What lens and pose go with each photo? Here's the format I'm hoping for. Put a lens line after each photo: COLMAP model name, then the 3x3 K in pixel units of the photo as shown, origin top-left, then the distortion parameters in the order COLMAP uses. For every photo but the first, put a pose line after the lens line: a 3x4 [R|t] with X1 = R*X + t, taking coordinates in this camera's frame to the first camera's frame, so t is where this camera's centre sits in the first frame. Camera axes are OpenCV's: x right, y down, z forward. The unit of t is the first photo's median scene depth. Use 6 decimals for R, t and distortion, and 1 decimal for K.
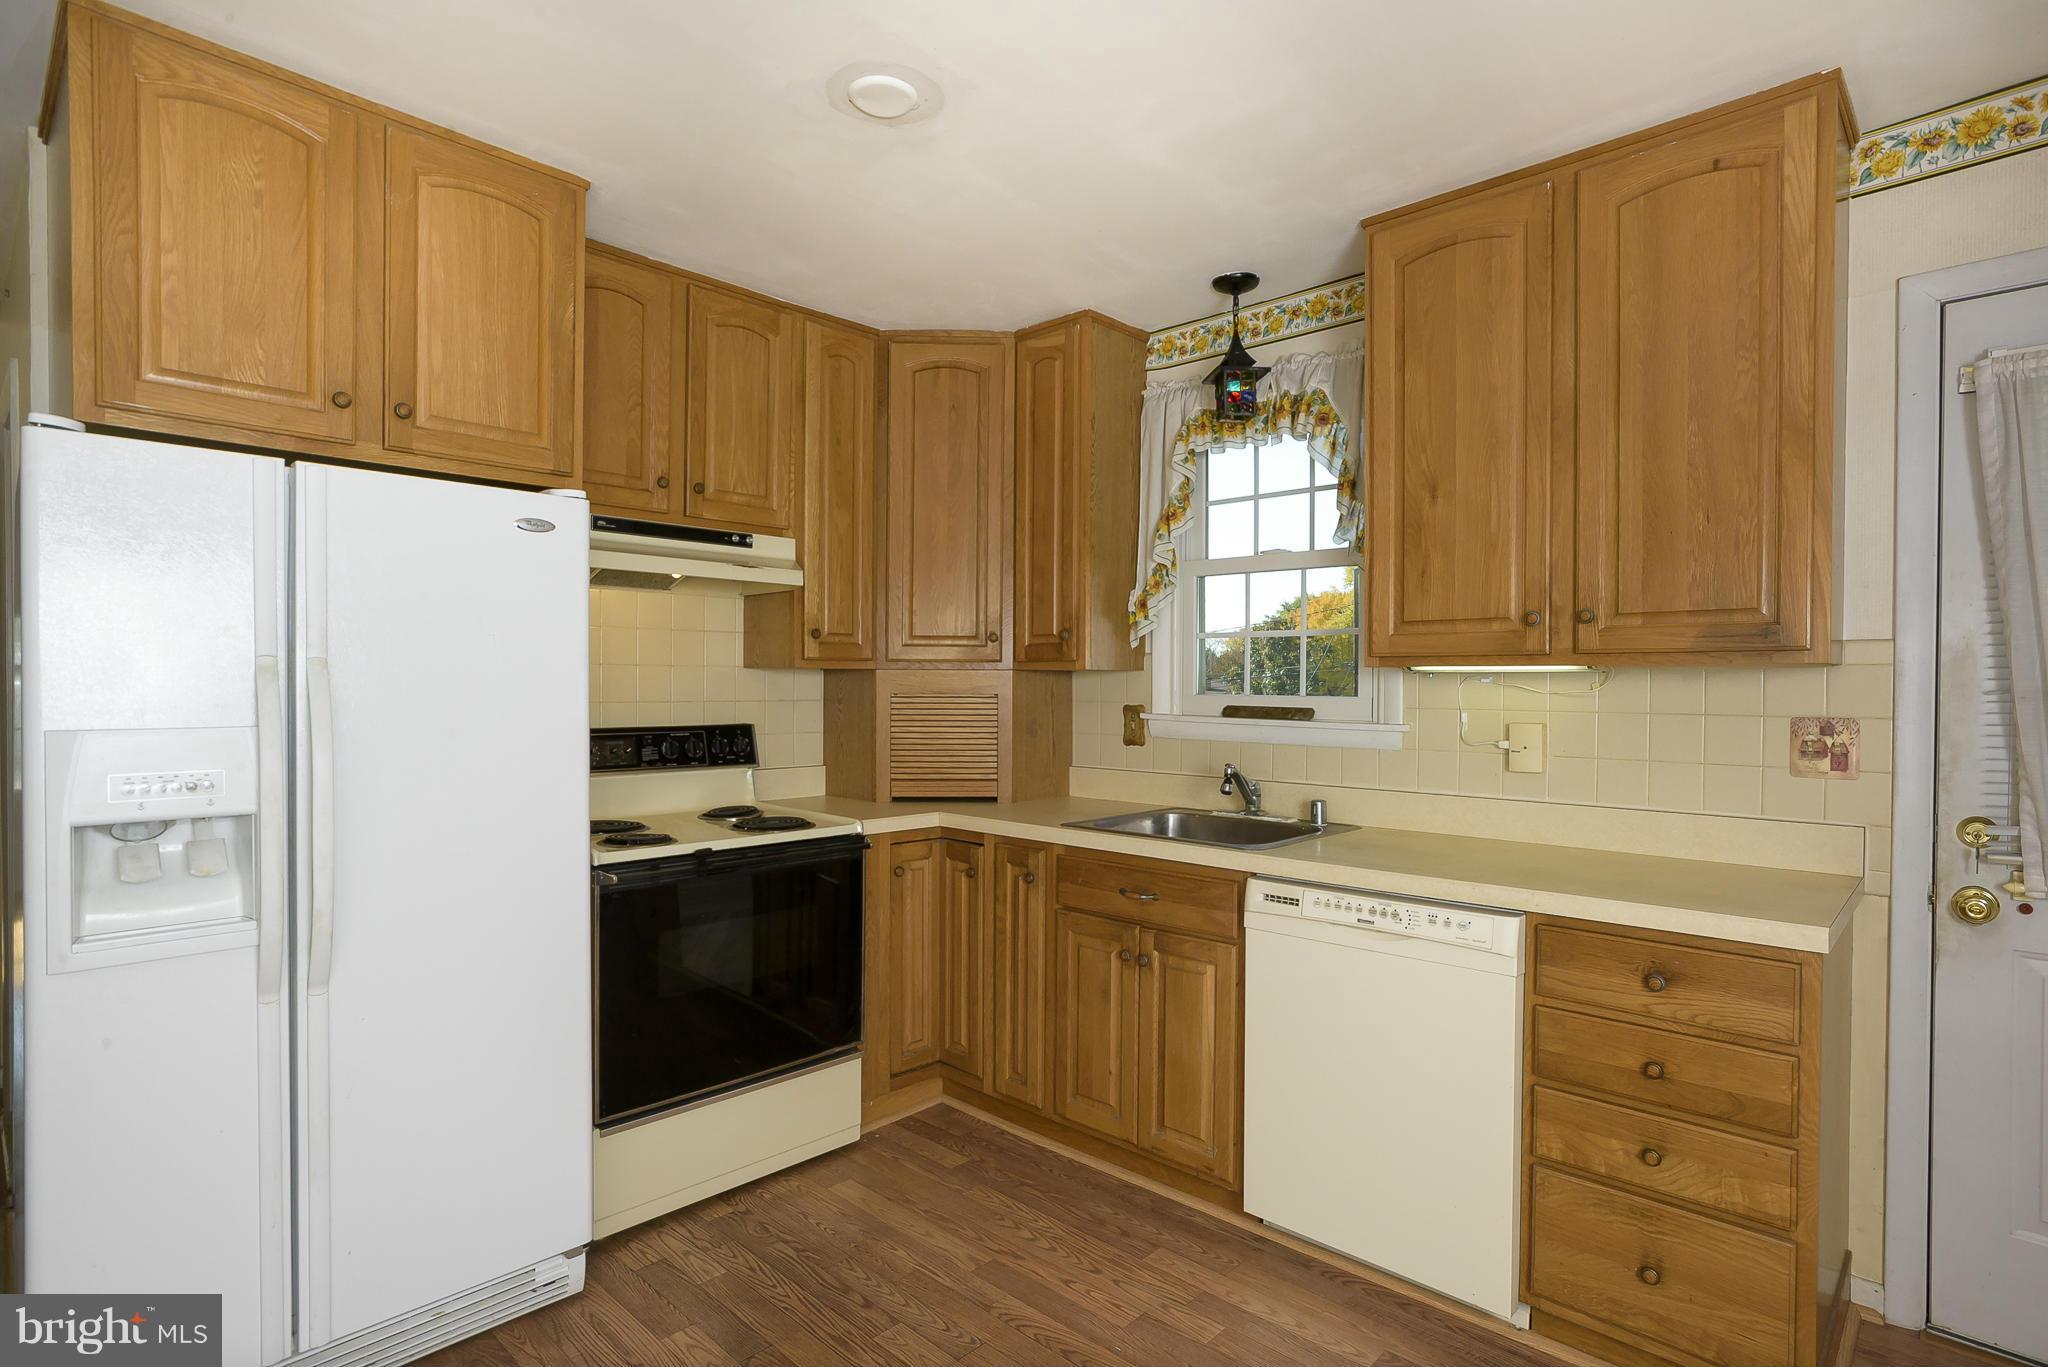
lens RADIAL K [[1041.5, 0, 1024.0], [0, 1041.5, 683.5], [0, 0, 1]] dist [-0.005591, 0.000113]
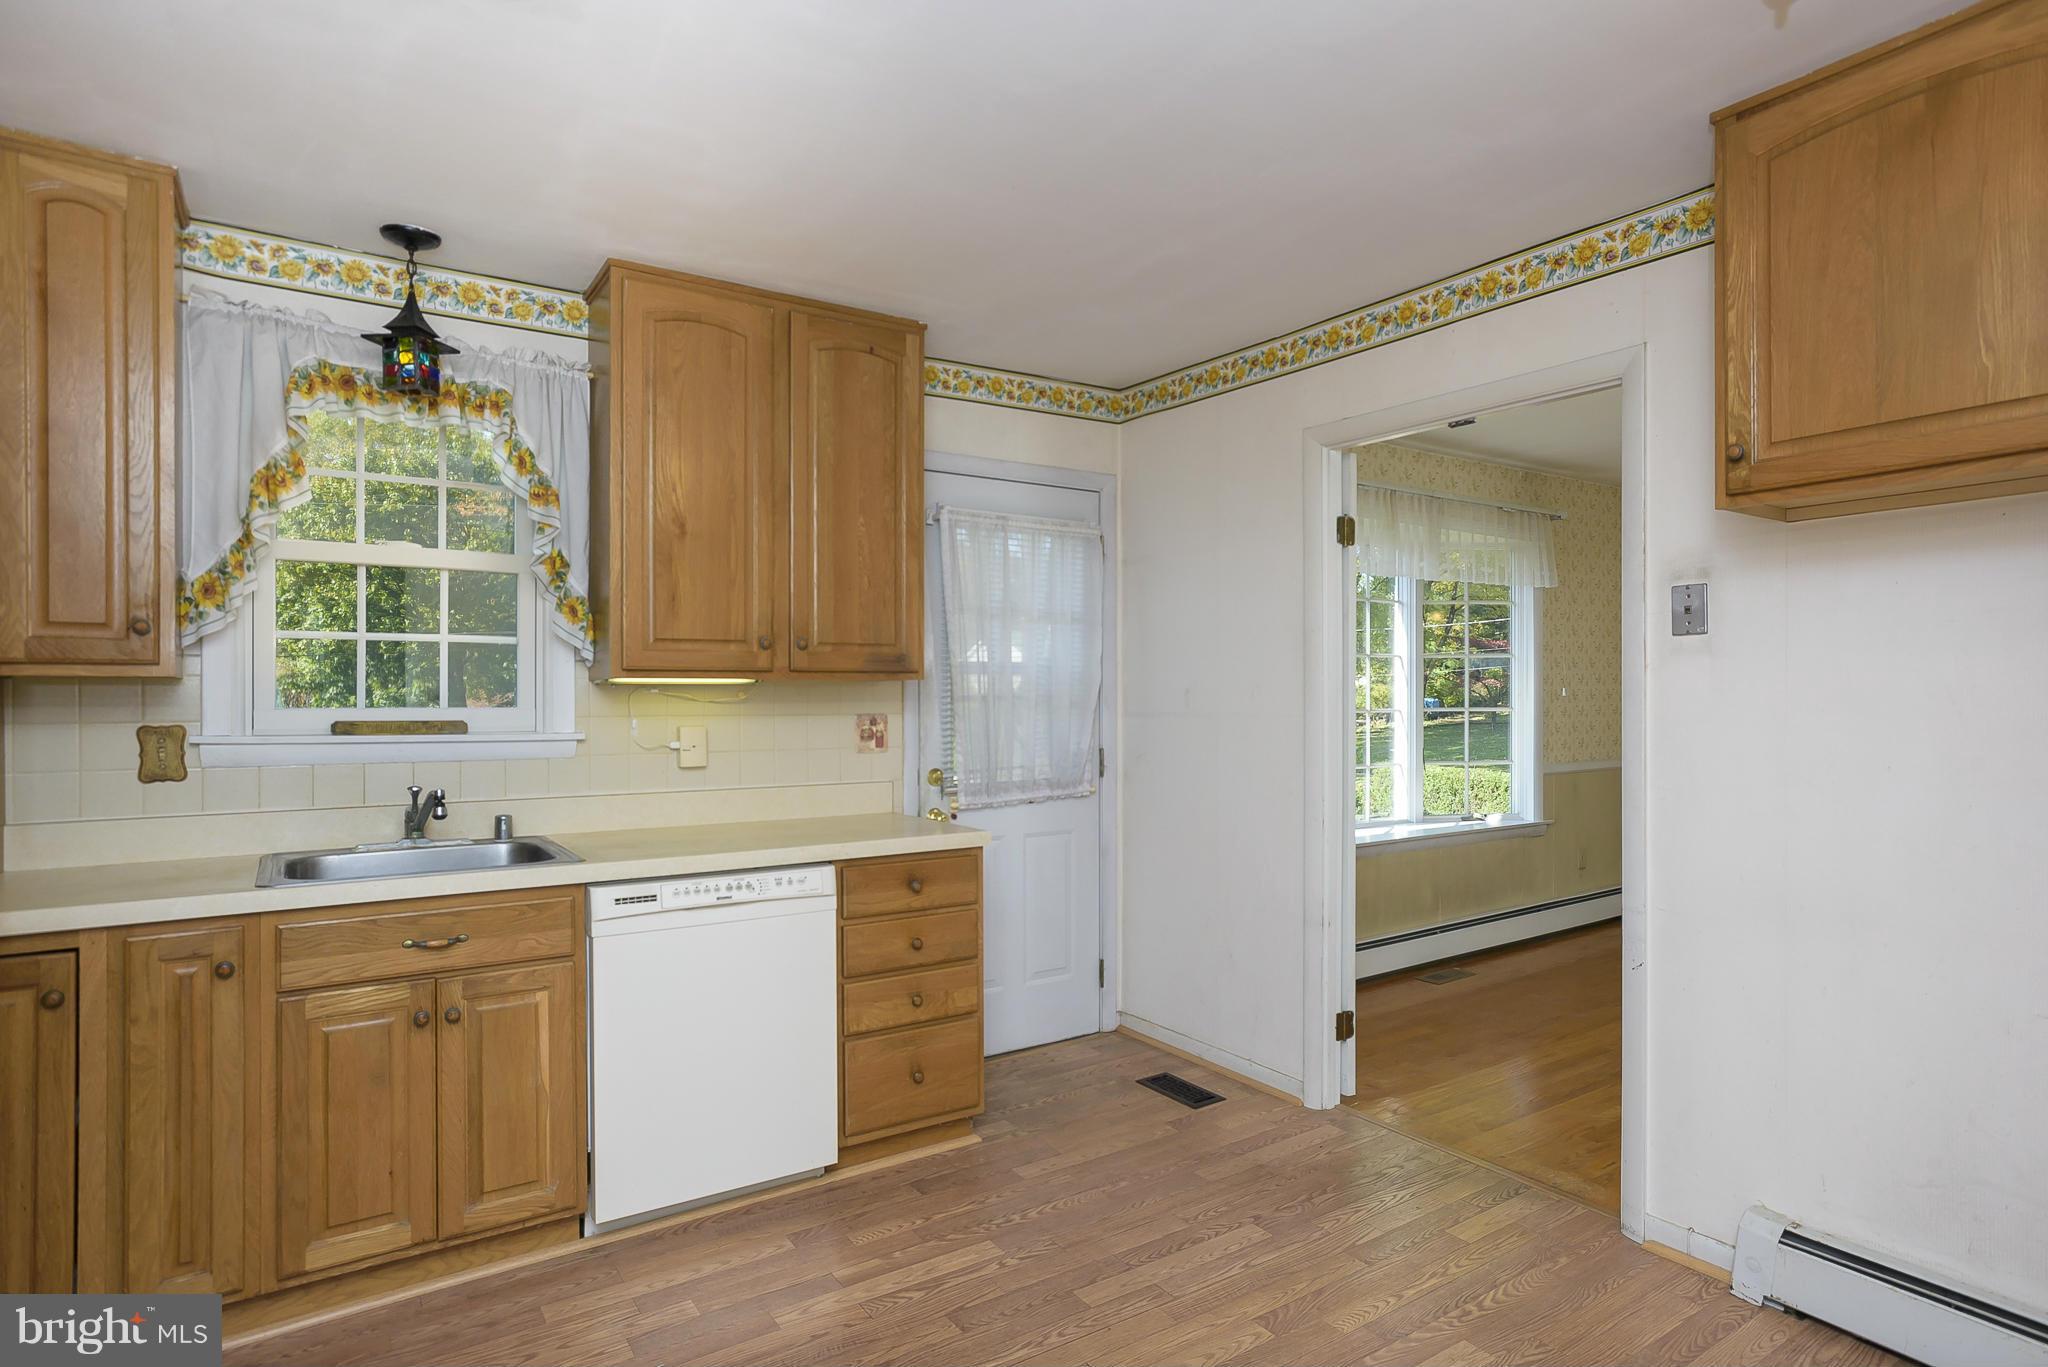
lens RADIAL K [[1122.4, 0, 1024.0], [0, 1122.4, 683.5], [0, 0, 1]] dist [0.015001, 0.000215]
pose [[0.225548, 0.005904, 0.974214, -0.785207], [0.003976, 0.999968, -0.006981, -0.000835], [-0.974224, 0.005448, 0.225517, 0.370863]]
